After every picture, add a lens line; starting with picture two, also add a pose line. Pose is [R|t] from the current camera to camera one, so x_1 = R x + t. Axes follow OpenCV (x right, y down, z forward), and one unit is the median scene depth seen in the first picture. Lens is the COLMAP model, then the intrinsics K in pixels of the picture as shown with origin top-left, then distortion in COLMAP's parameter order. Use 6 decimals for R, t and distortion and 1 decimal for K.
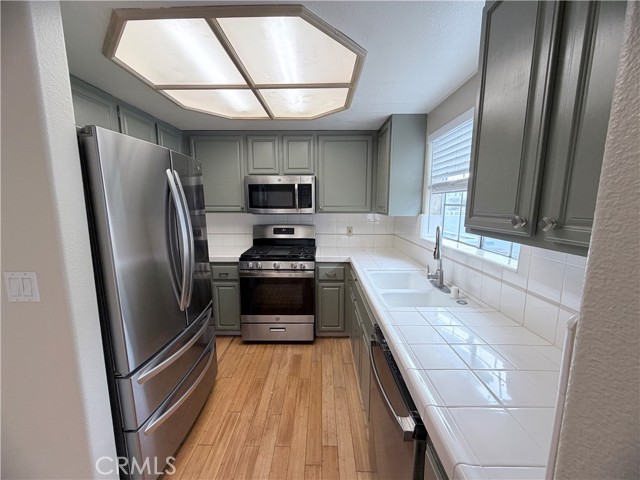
lens RADIAL K [[256.9, 0, 320.1], [0, 256.9, 242.1], [0, 0, 1]] dist [-0.004406, -0.000130]
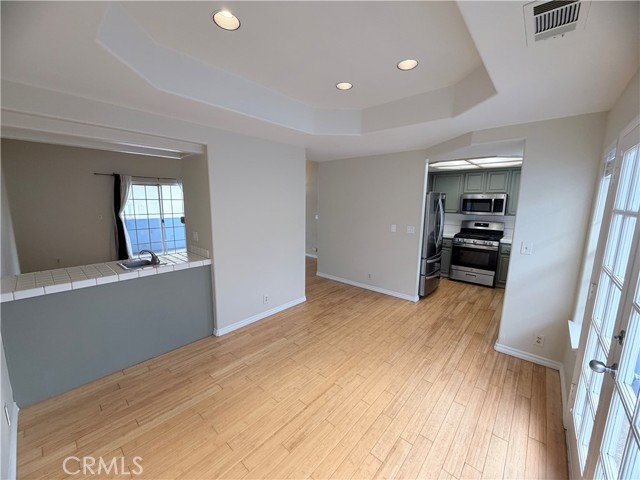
lens RADIAL K [[256.9, 0, 306.0], [0, 256.9, 241.4], [0, 0, 1]] dist [-0.004406, -0.000130]
pose [[0.737287, 0.110547, -0.666474, 0.168349], [-0.098712, 0.993562, 0.055600, 0.098770], [0.668329, 0.024796, 0.743452, -1.199374]]
